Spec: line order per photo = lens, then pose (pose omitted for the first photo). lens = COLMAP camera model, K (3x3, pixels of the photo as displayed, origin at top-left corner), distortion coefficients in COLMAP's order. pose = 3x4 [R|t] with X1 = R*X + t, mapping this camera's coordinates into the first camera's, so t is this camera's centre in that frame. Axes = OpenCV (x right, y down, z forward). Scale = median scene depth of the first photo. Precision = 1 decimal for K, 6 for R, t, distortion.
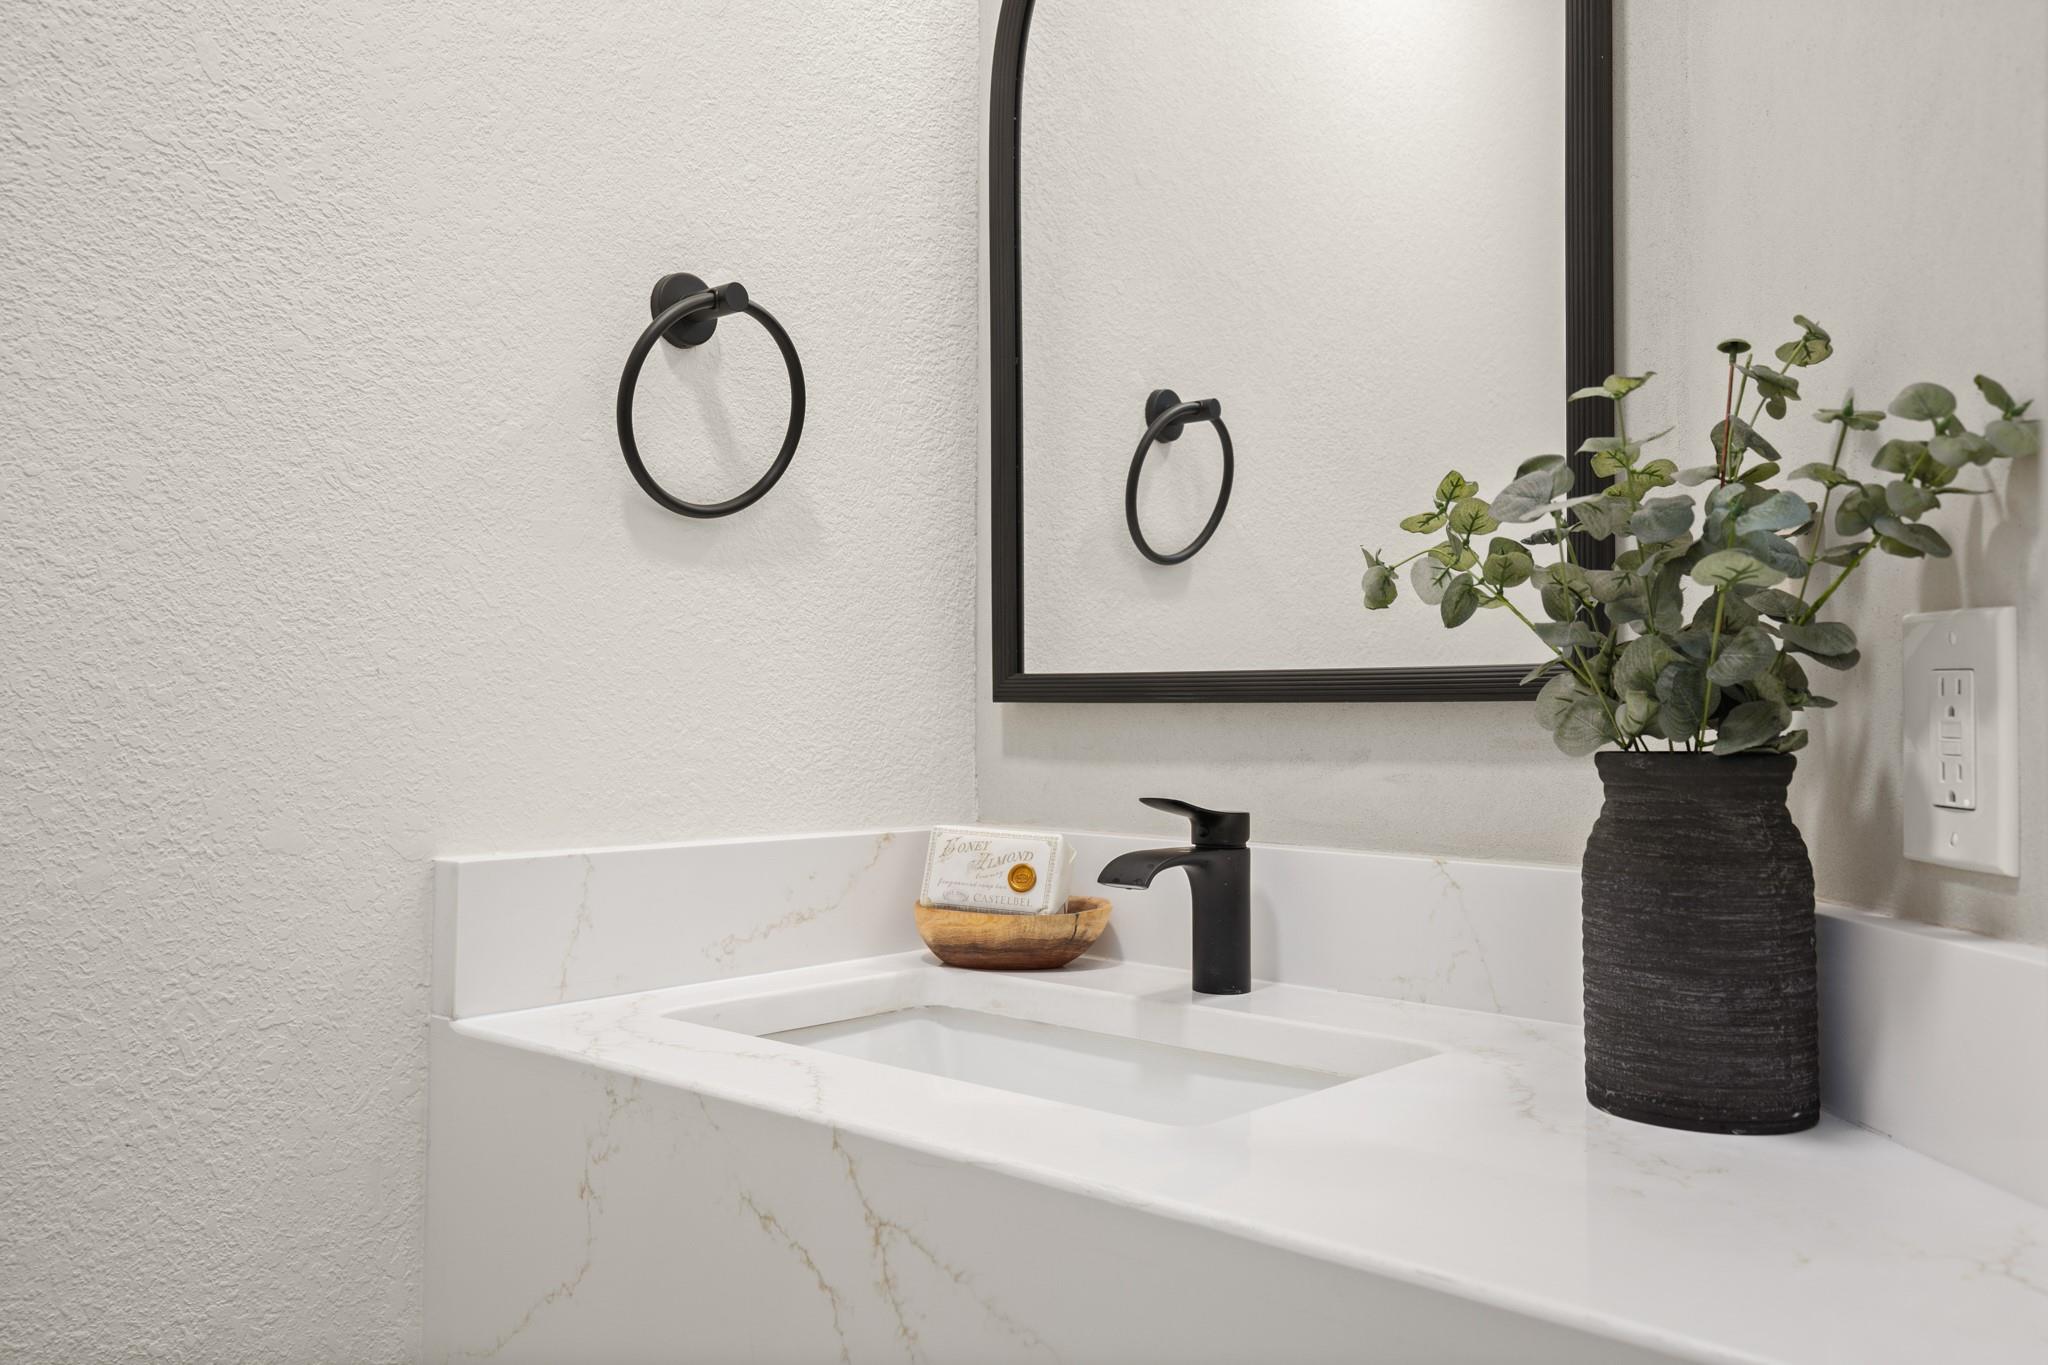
lens RADIAL K [[1606.1, 0, 1028.1], [0, 1606.1, 656.0], [0, 0, 1]] dist [0.066154, -0.000001]
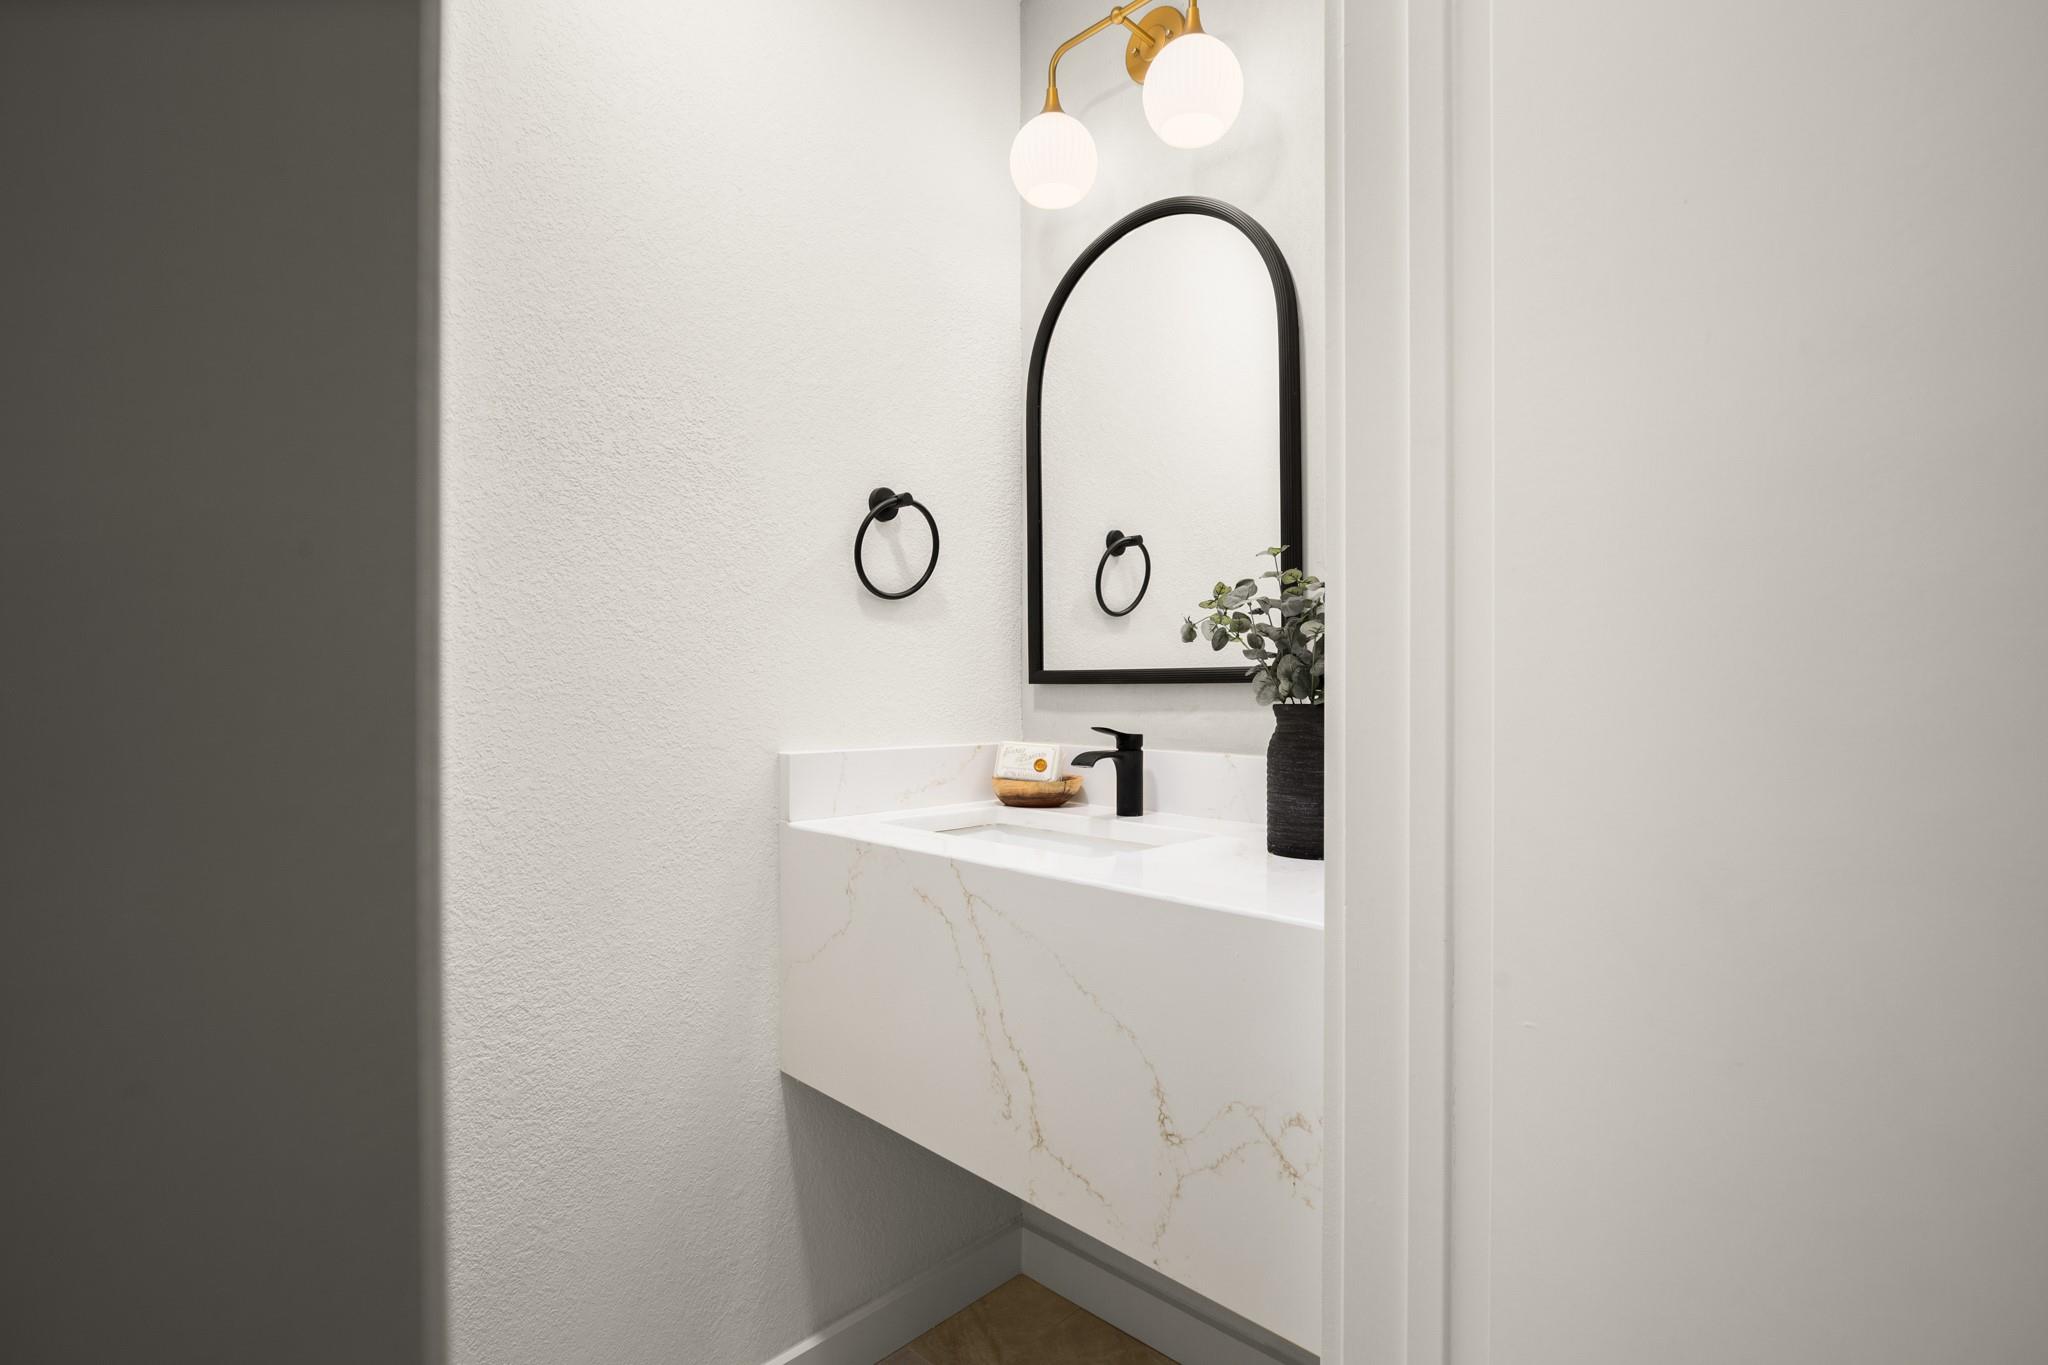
lens RADIAL K [[957.1, 0, 1029.4], [0, 957.1, 691.7], [0, 0, 1]] dist [-0.002925, -0.000617]
pose [[0.998637, -0.001754, -0.052160, 0.051934], [0.003649, 0.999336, 0.036246, -0.007649], [0.052062, -0.036387, 0.997981, -0.298460]]
